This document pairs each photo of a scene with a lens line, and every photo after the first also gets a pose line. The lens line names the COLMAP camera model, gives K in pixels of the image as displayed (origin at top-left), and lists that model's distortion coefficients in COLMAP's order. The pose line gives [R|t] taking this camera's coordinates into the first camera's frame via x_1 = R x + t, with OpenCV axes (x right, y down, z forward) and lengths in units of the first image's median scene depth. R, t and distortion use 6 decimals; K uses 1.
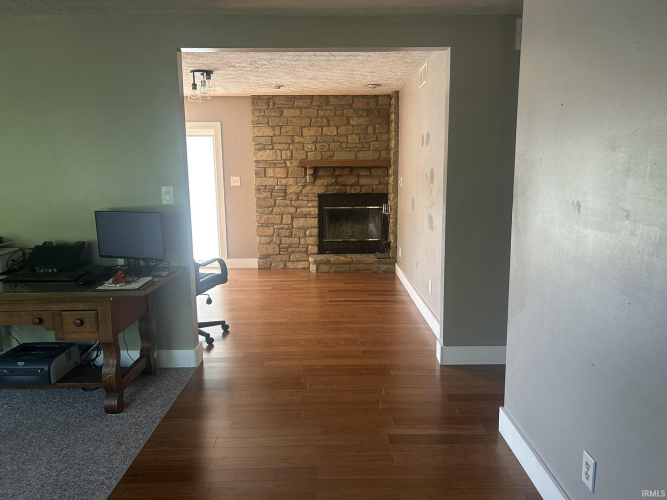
lens RADIAL K [[508.9, 0, 335.4], [0, 508.9, 251.1], [0, 0, 1]] dist [0.032165, -0.015315]
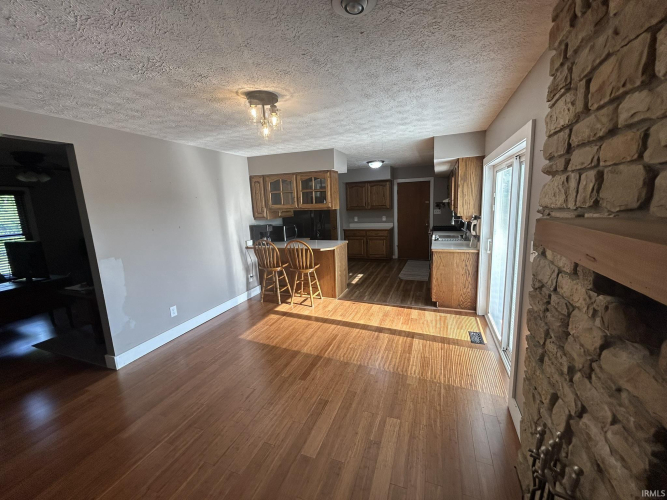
lens RADIAL K [[269.5, 0, 336.3], [0, 269.5, 246.5], [0, 0, 1]] dist [0.000495, 0.000231]
pose [[-0.339477, 0.175391, -0.924118, 0.073004], [-0.112192, 0.967898, 0.224914, -0.176810], [0.933899, 0.180032, -0.308902, 0.927405]]
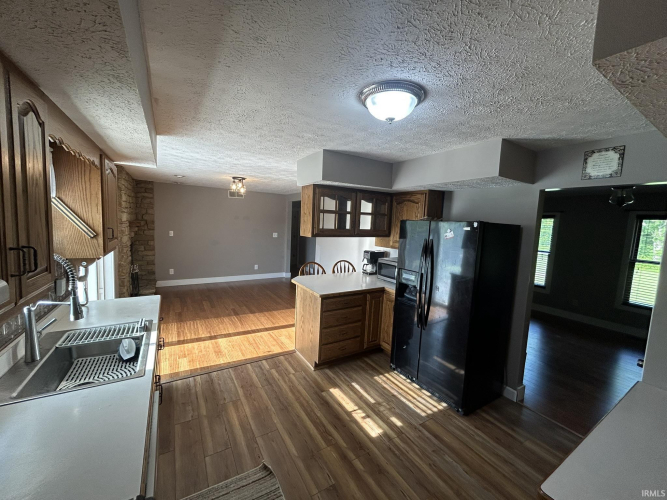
lens RADIAL K [[269.5, 0, 331.9], [0, 269.5, 247.9], [0, 0, 1]] dist [0.000495, 0.000231]
pose [[-0.522075, -0.097149, 0.847349, -0.922719], [0.105599, 0.978485, 0.177246, -0.177813], [-0.846337, 0.182015, -0.500584, 0.912967]]
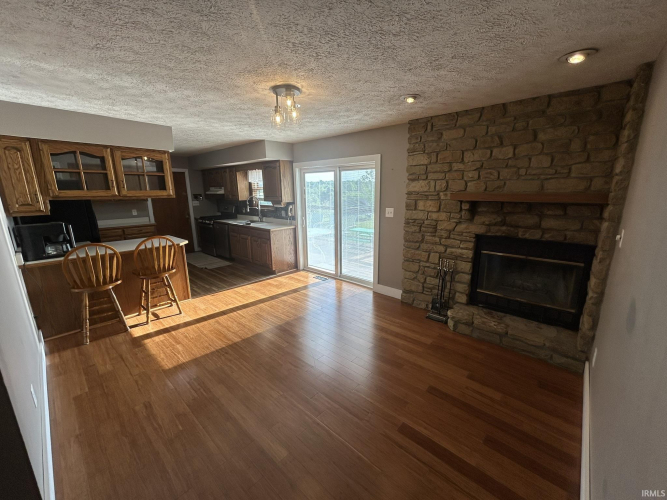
lens RADIAL K [[269.5, 0, 331.6], [0, 269.5, 246.7], [0, 0, 1]] dist [0.000495, 0.000231]
pose [[0.733491, 0.143613, -0.664354, 0.085700], [-0.108751, 0.989628, 0.093859, -0.108898], [0.670943, 0.003405, 0.741501, 0.536231]]
